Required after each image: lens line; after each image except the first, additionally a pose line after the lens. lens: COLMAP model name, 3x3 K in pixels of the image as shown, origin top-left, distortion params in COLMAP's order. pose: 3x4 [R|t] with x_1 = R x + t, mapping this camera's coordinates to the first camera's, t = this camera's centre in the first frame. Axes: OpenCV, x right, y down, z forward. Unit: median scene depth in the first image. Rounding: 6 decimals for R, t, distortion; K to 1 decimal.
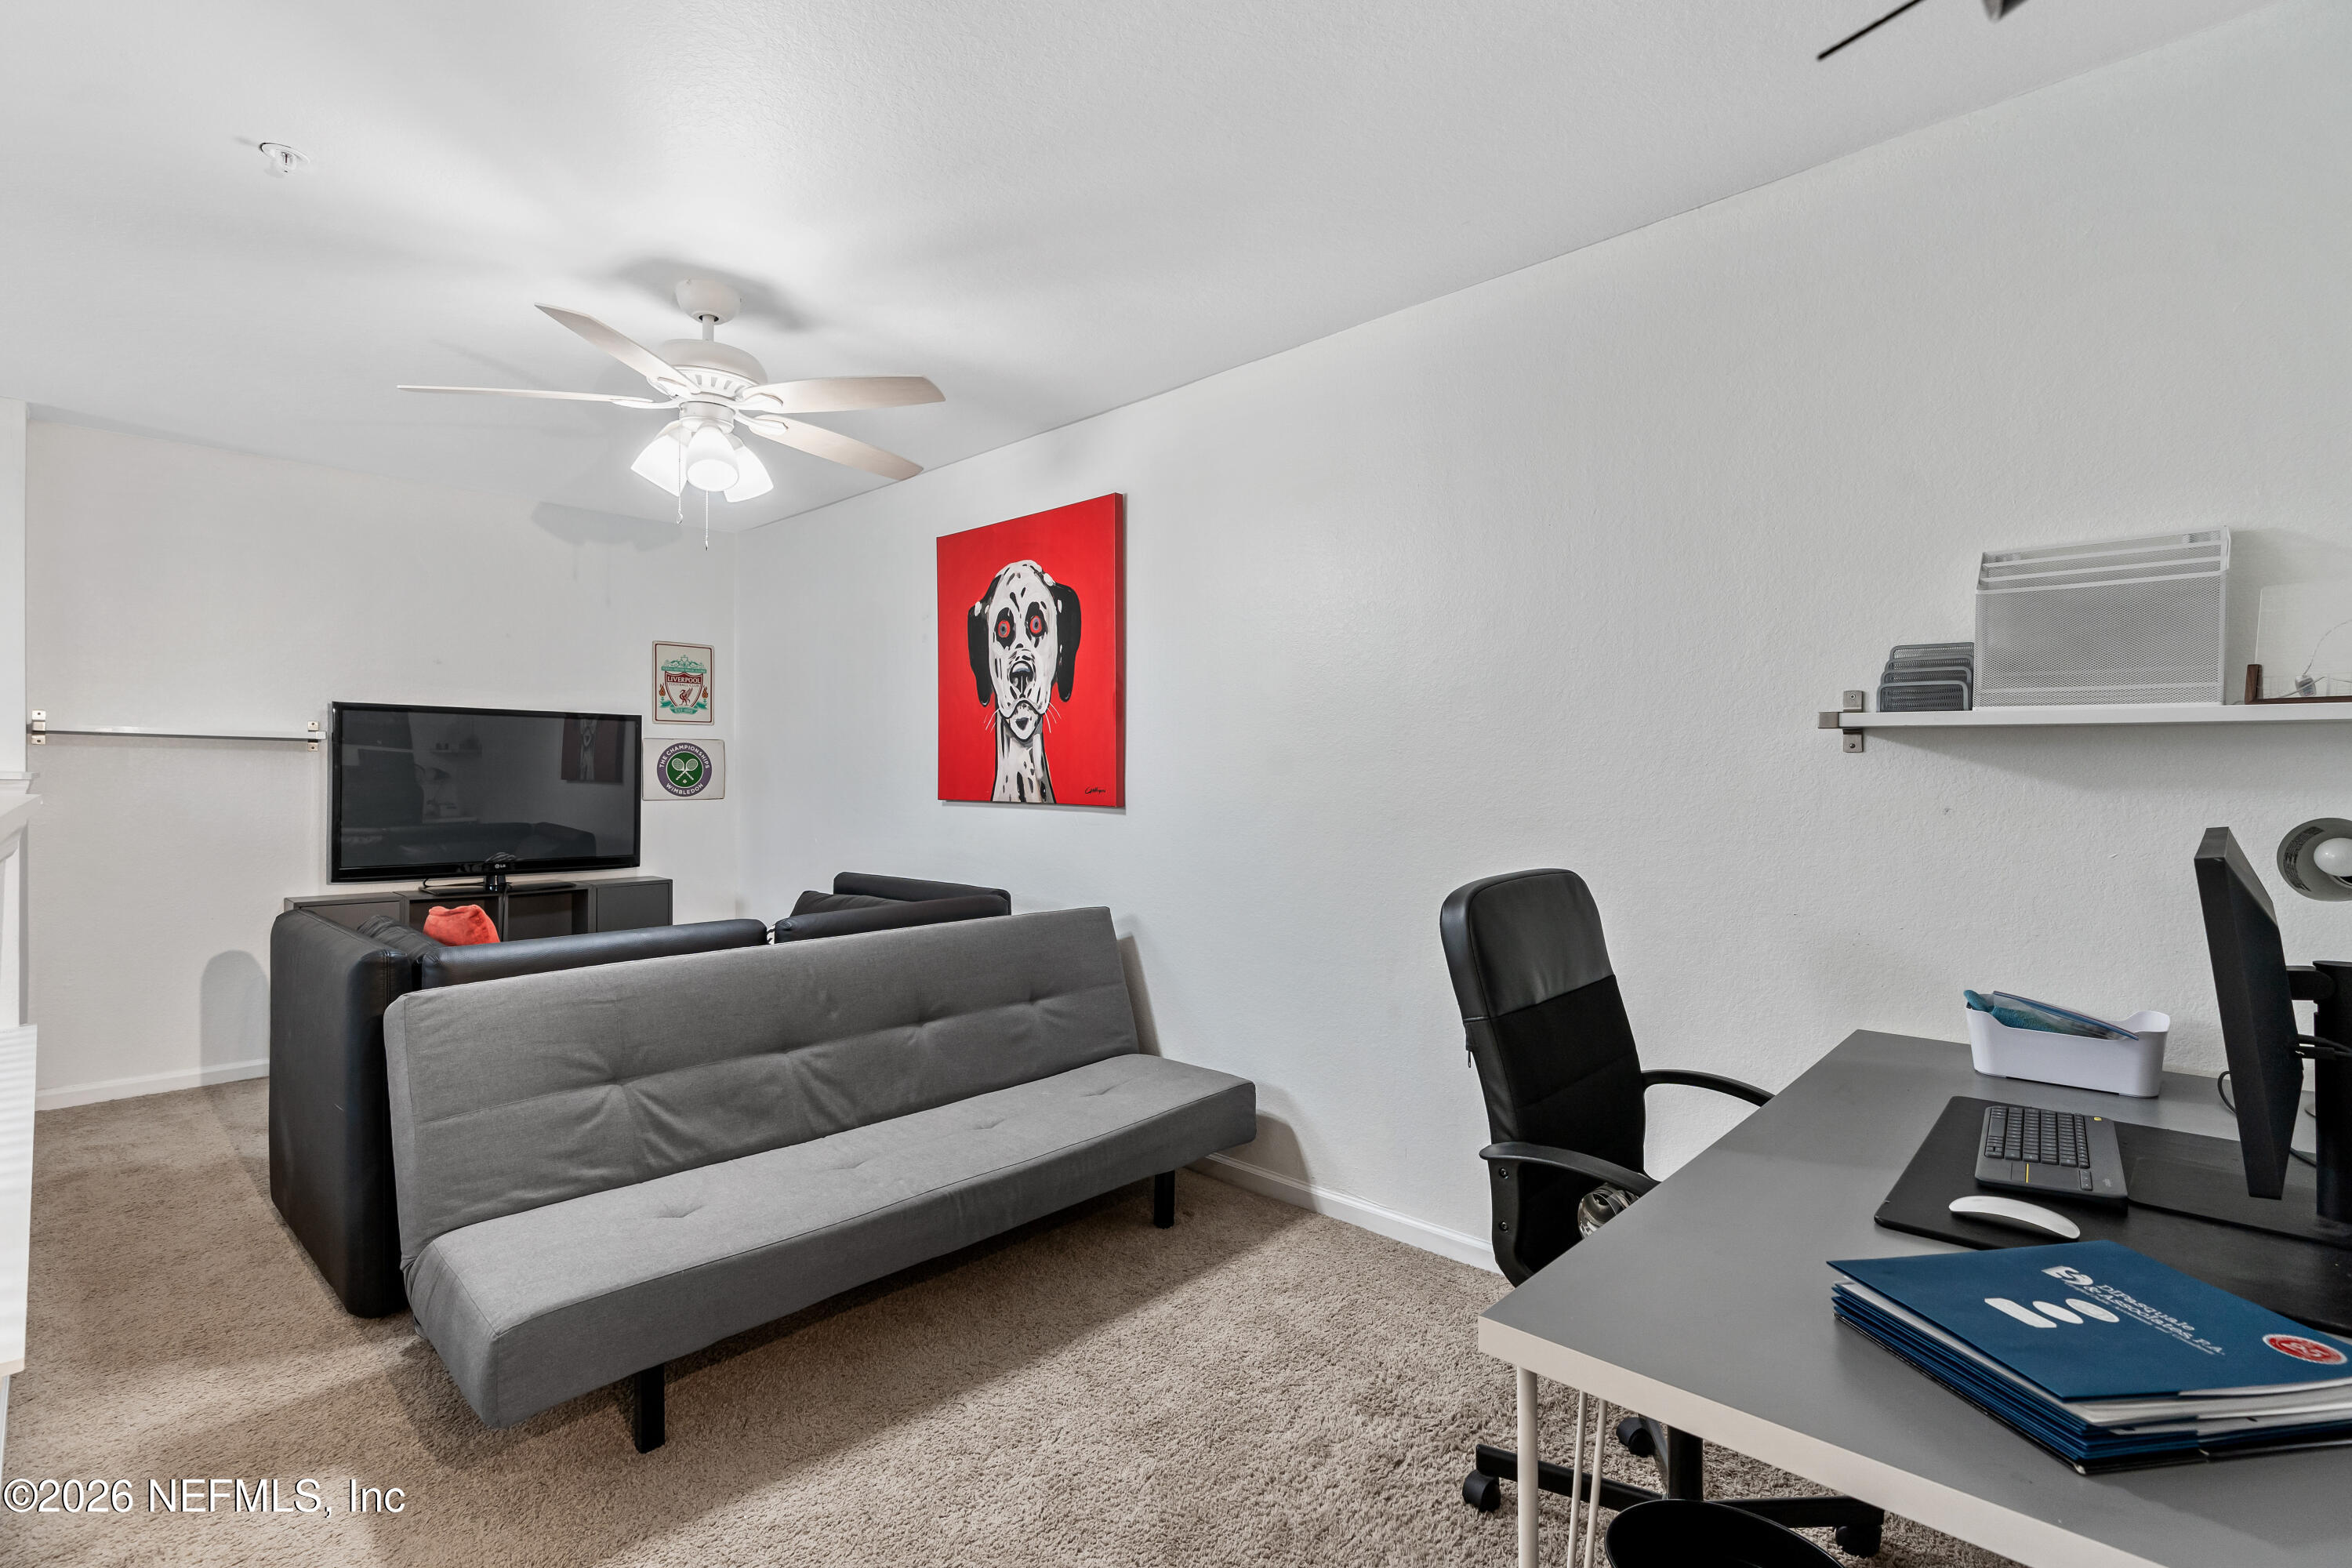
lens RADIAL K [[1082.1, 0, 1171.0], [0, 1082.1, 775.3], [0, 0, 1]] dist [-0.012498, 0.000189]
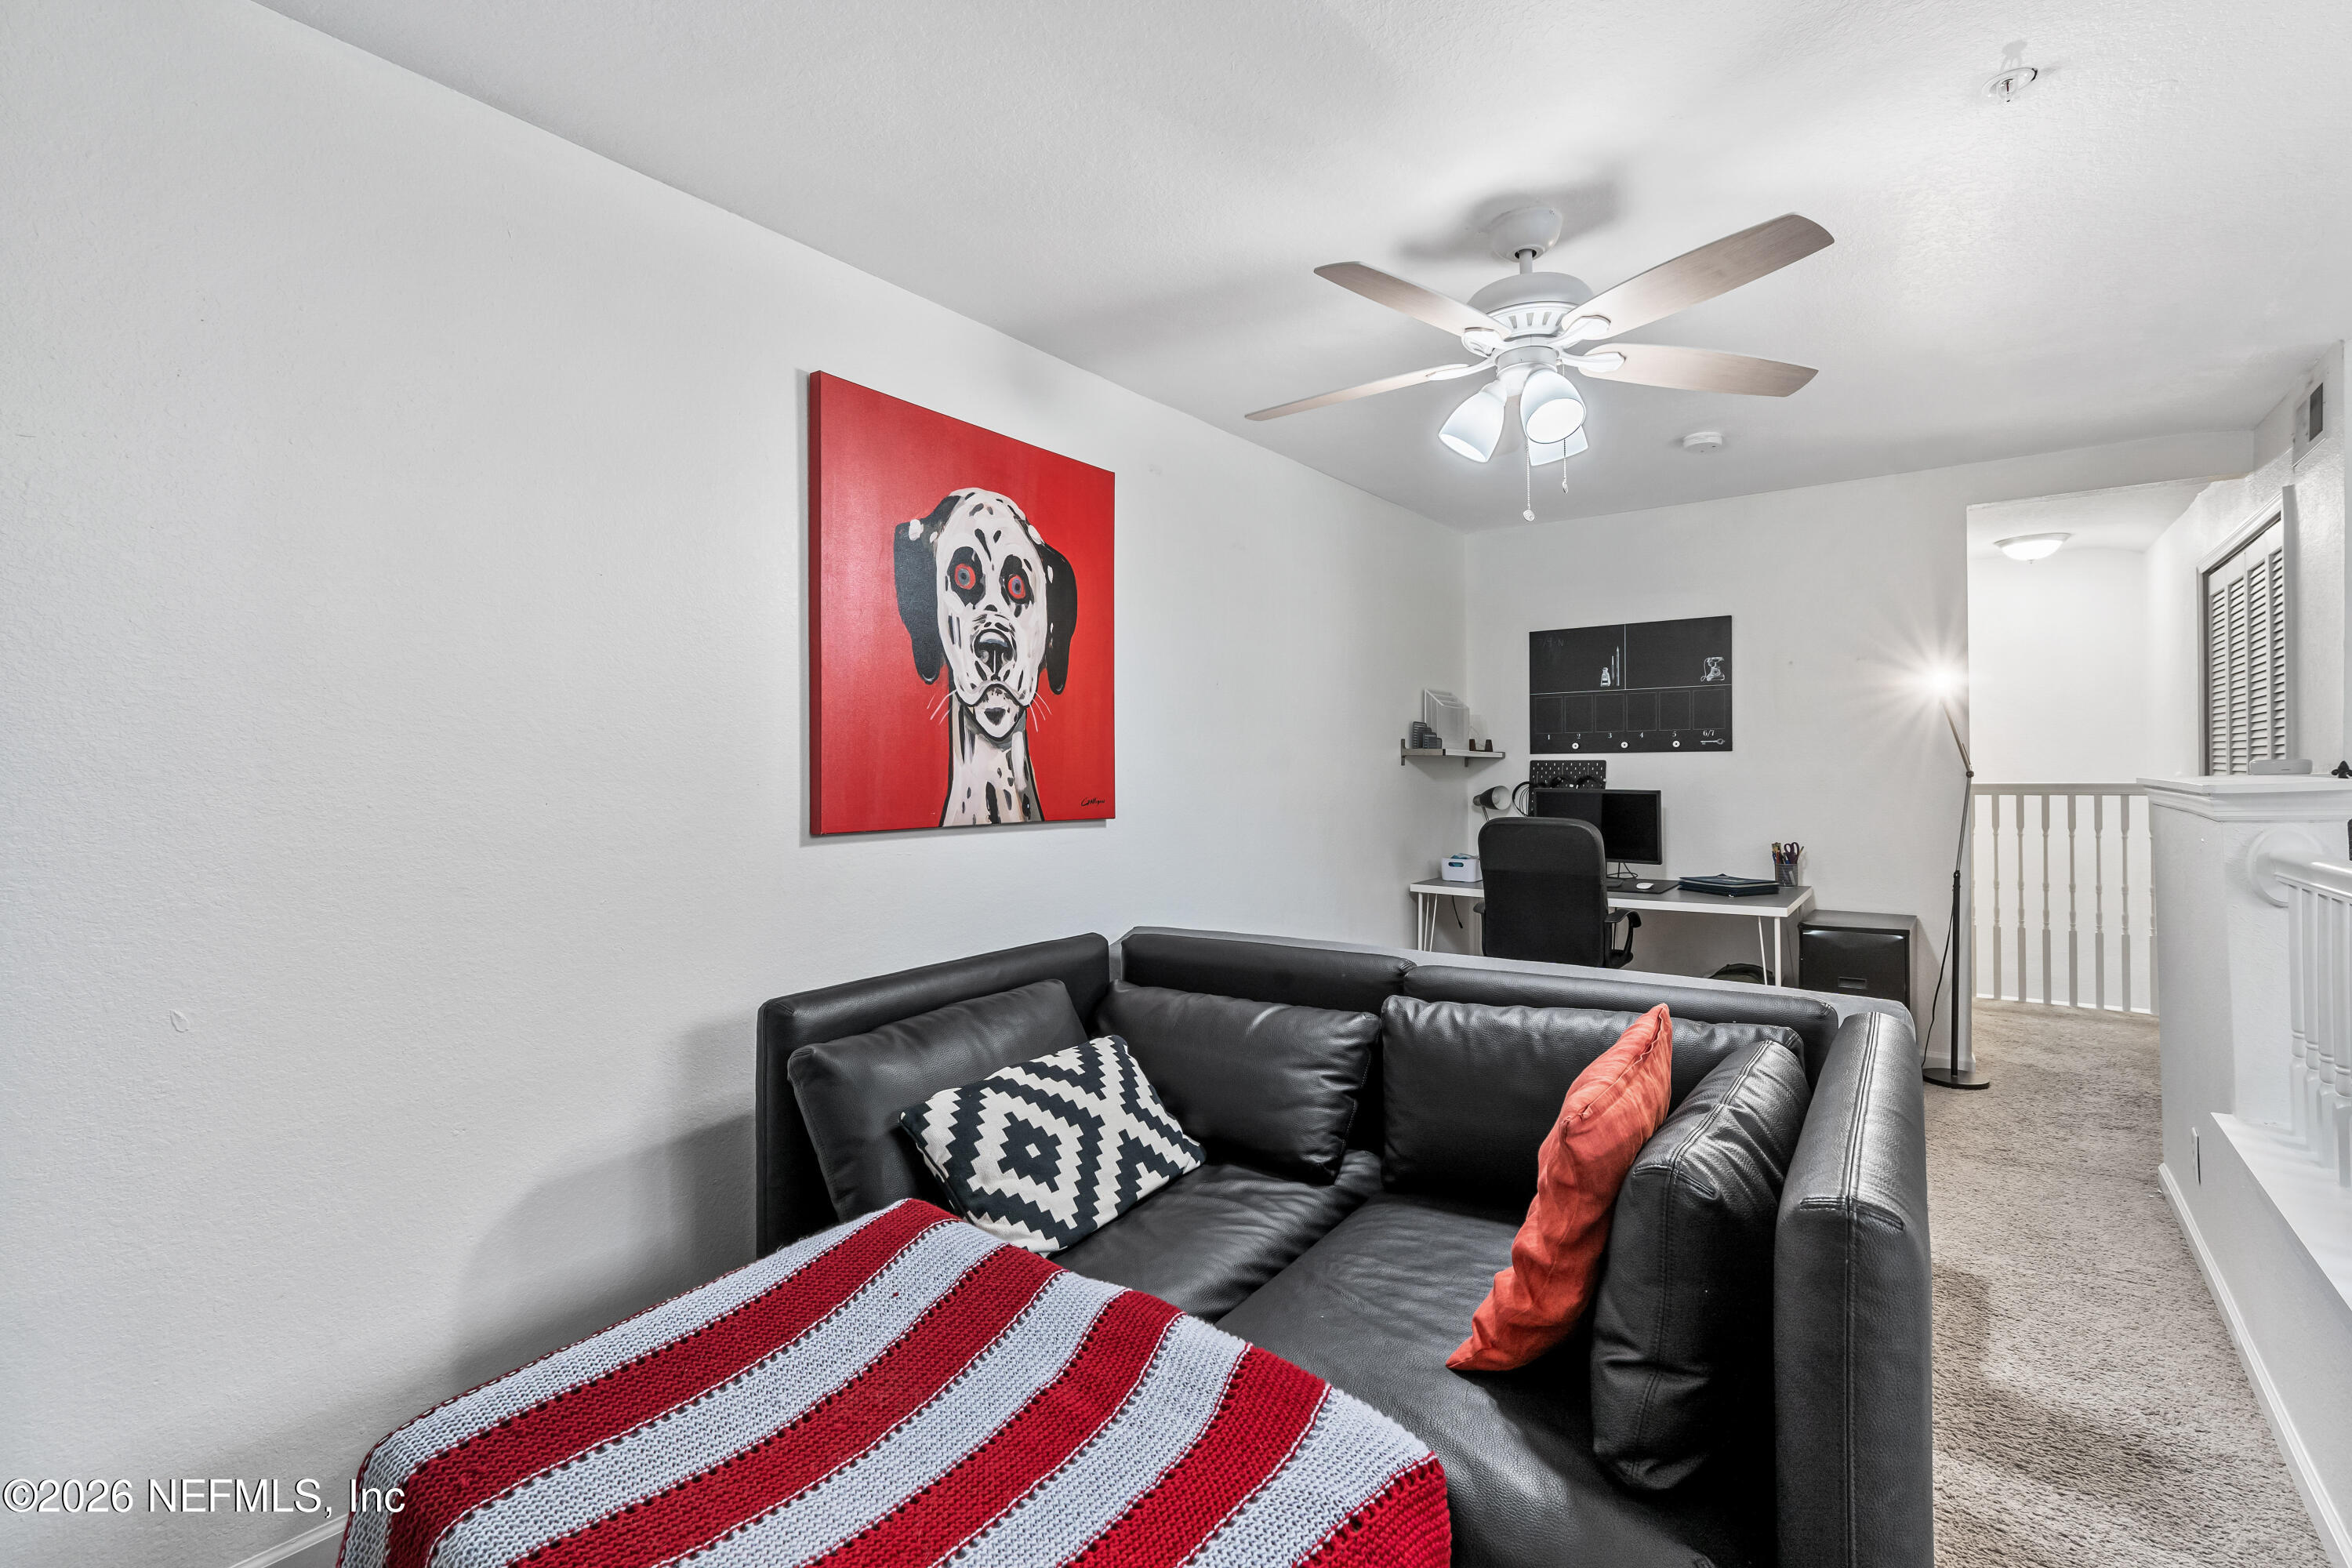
lens RADIAL K [[1082.1, 0, 1179.5], [0, 1082.1, 779.0], [0, 0, 1]] dist [-0.012498, 0.000189]
pose [[-0.129663, -0.004083, 0.991550, -0.877347], [0.015635, 0.999859, 0.006162, -0.007918], [-0.991435, 0.016302, -0.129581, 0.975174]]
